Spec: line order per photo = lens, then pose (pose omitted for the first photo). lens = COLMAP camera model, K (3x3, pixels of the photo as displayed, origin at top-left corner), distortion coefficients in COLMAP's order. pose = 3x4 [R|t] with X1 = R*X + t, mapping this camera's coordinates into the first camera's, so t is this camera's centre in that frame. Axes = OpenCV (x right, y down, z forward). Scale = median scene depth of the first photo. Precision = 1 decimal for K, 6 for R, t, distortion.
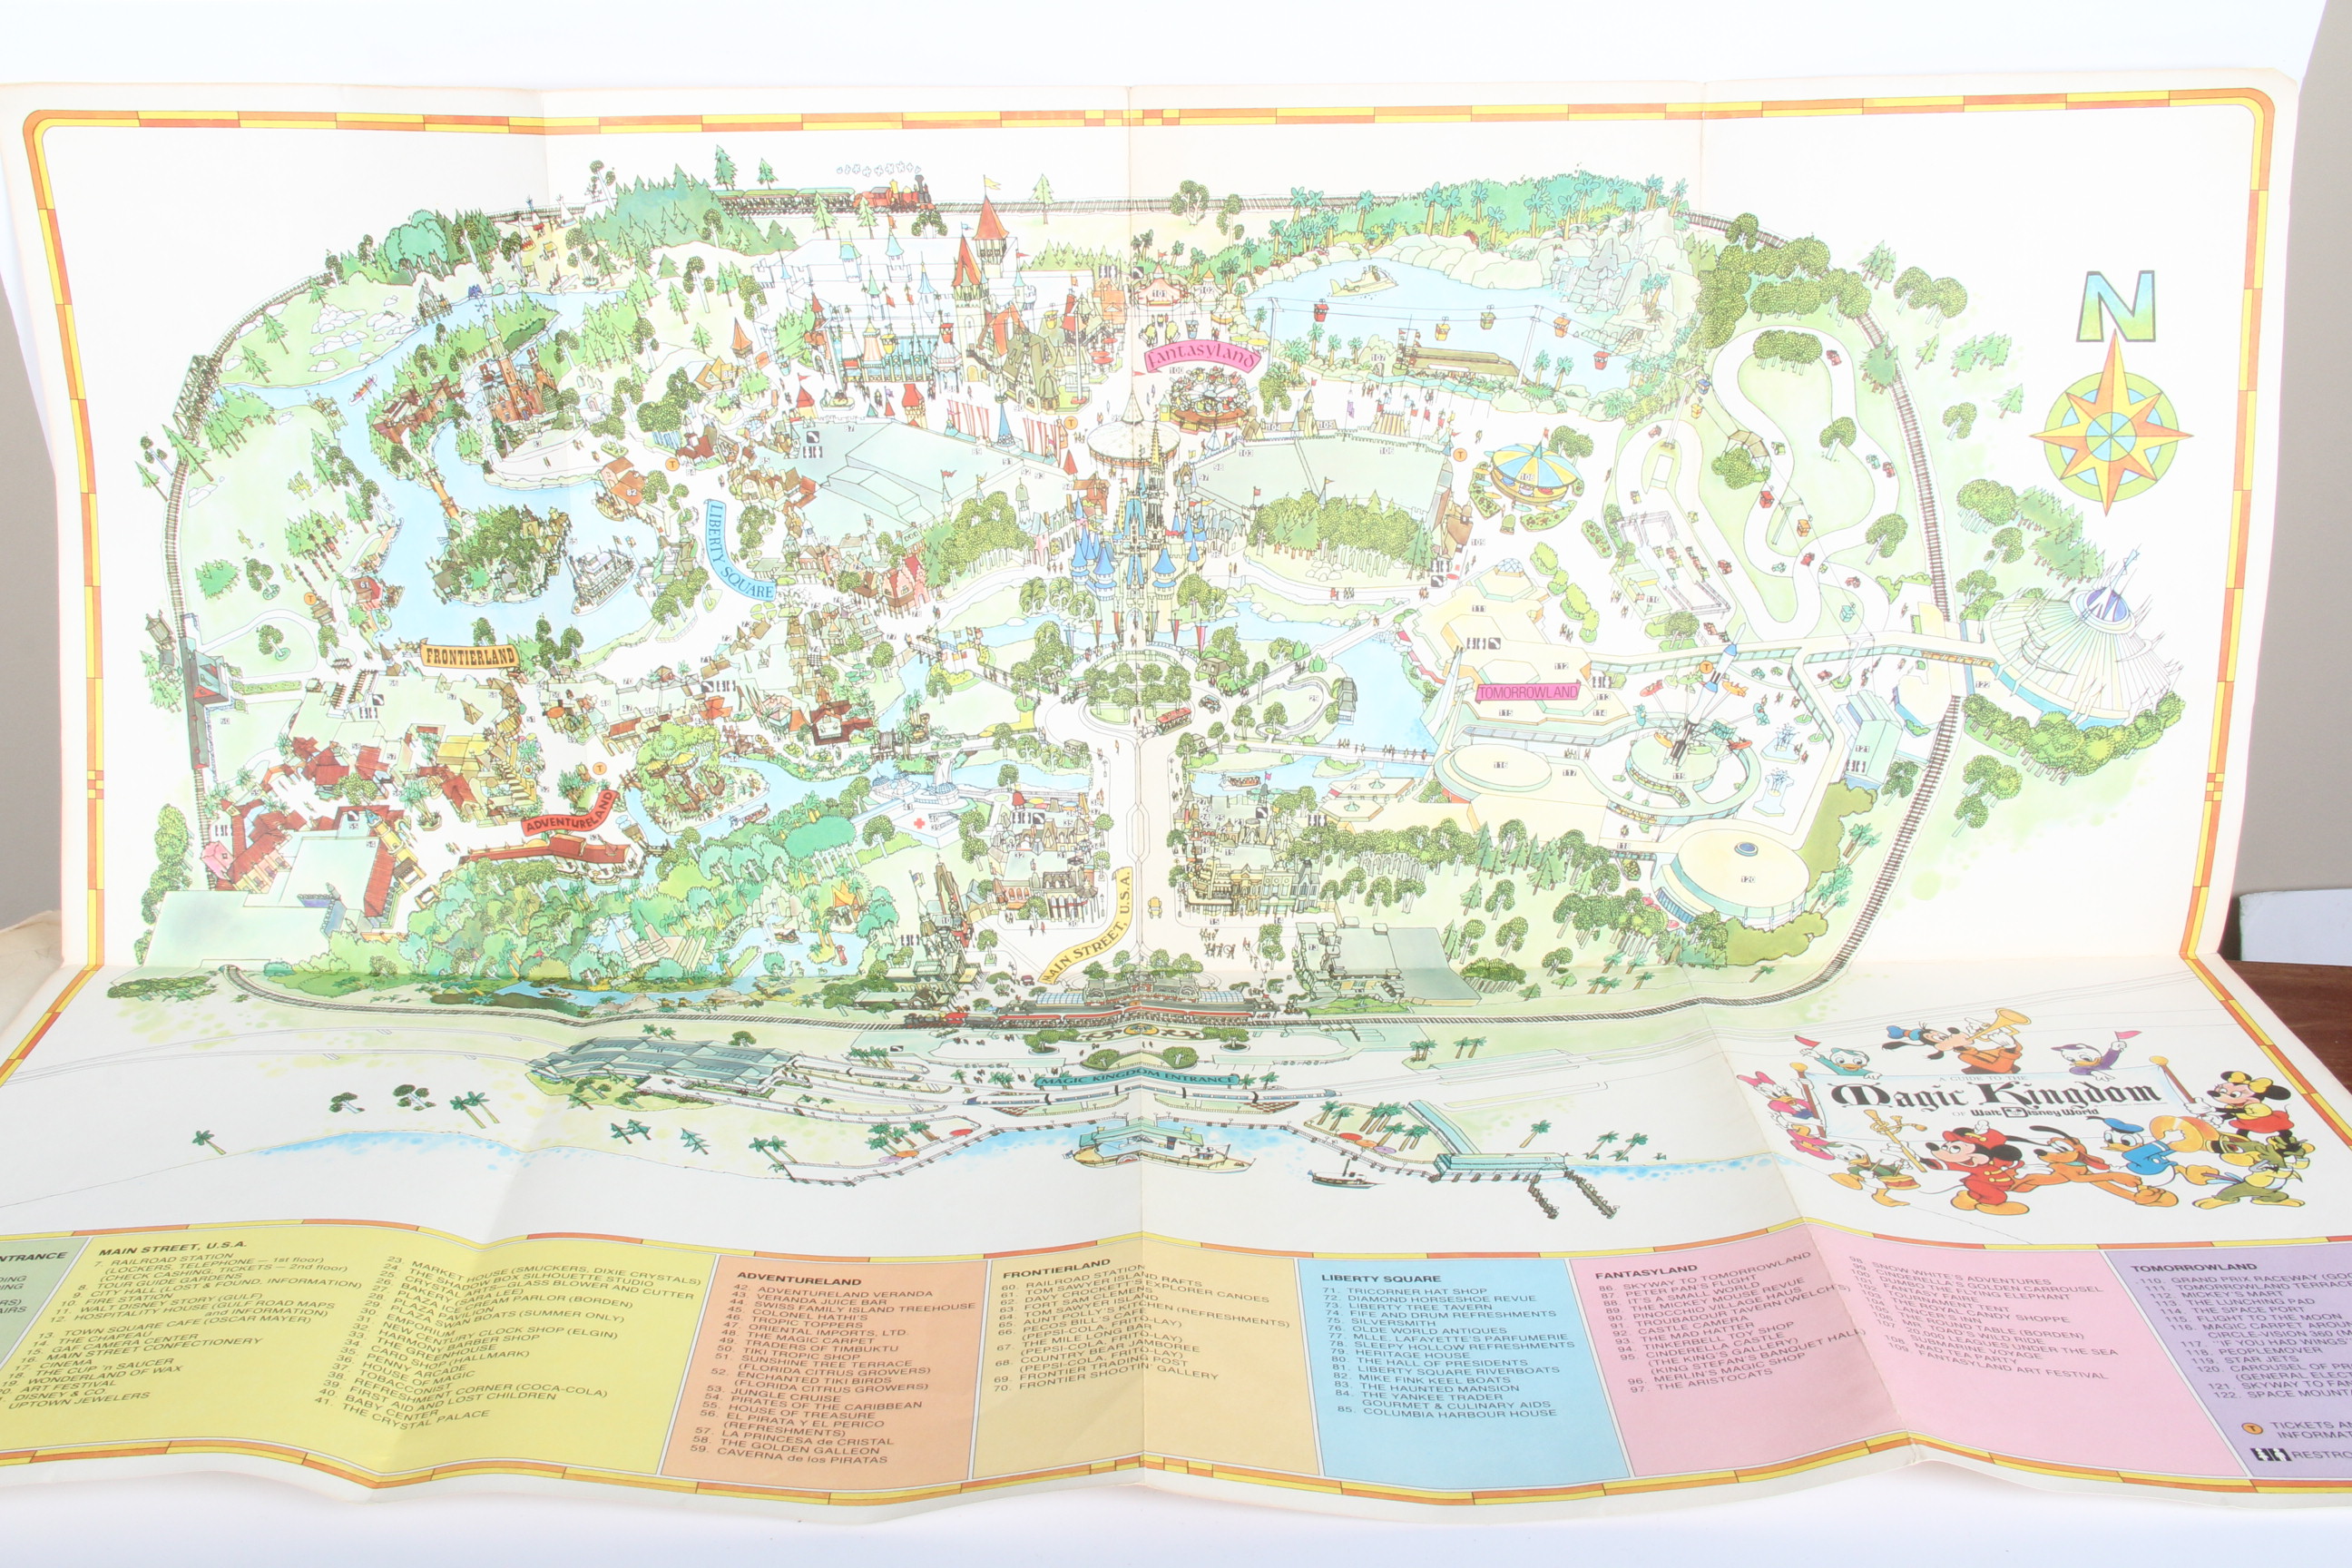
lens RADIAL K [[2449.4, 0, 1176.0], [0, 2449.4, 784.0], [0, 0, 1]] dist [-0.099397, 0.250268]
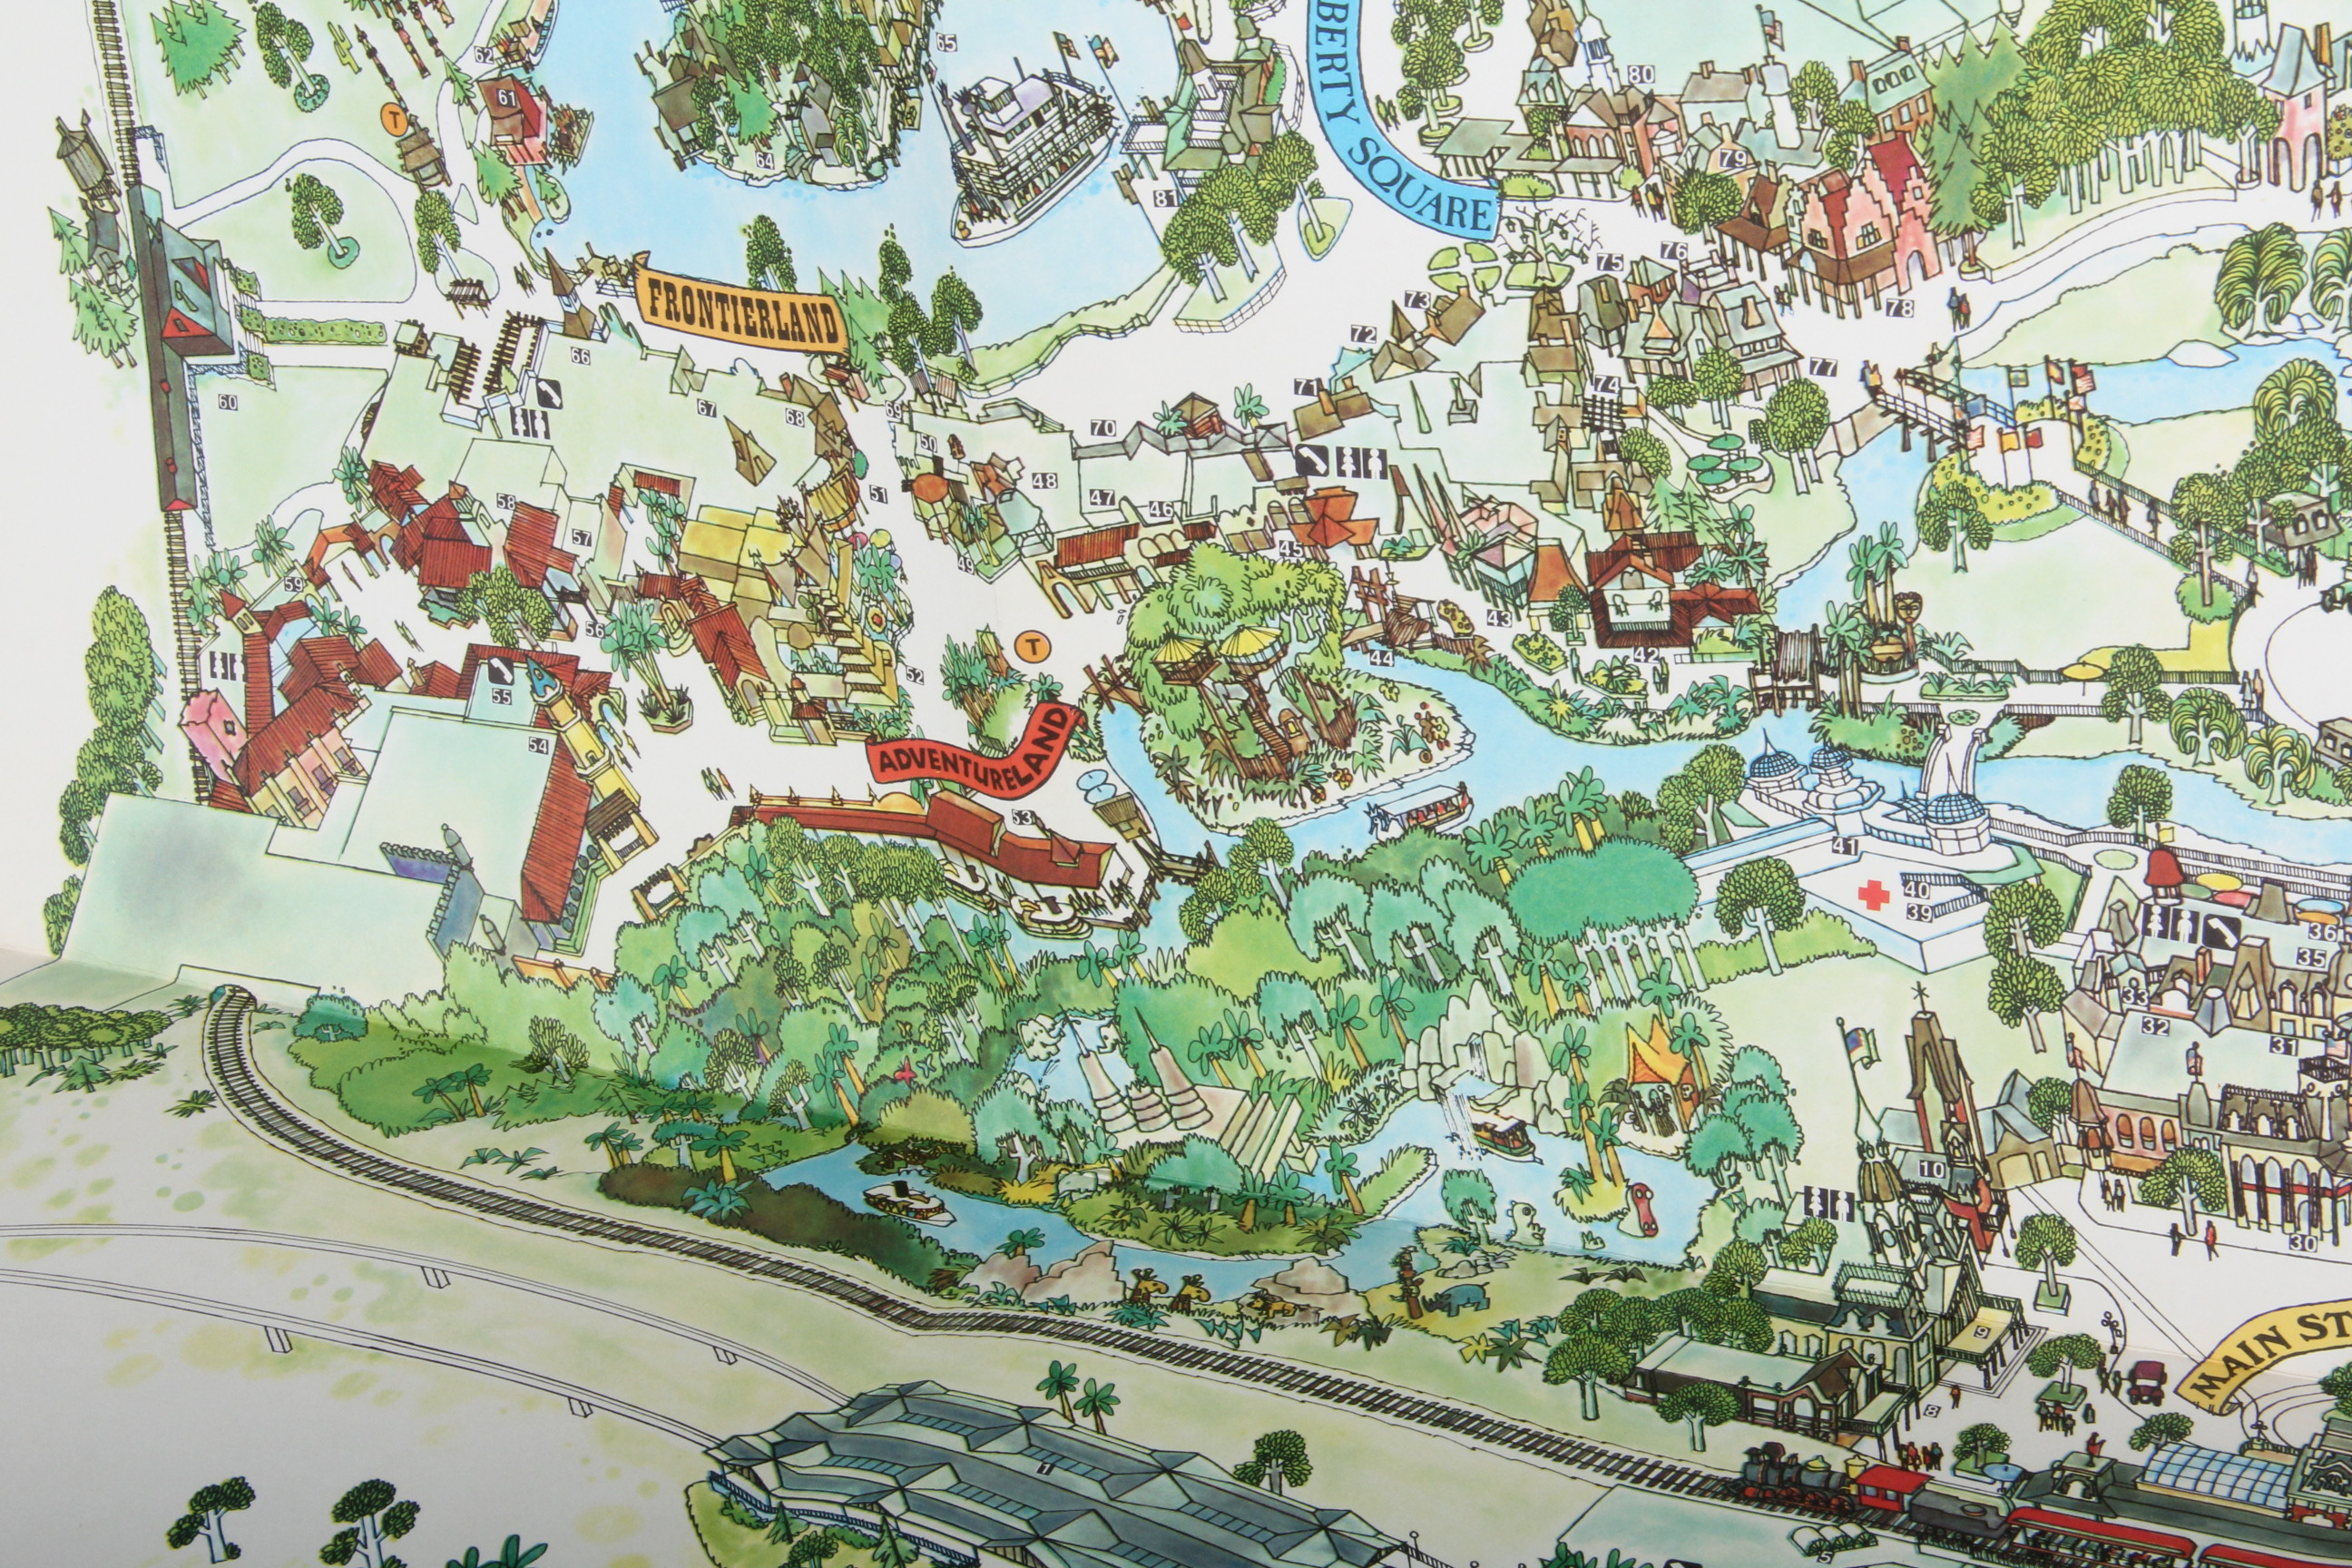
lens RADIAL K [[4550.2, 0, 1178.9], [0, 4550.2, 802.5], [0, 0, 1]] dist [0.189835, 0.206126]
pose [[0.902842, 0.134737, -0.408316, 0.070868], [-0.068044, 0.982439, 0.173733, -0.104479], [0.424554, -0.129070, 0.896155, 0.377813]]
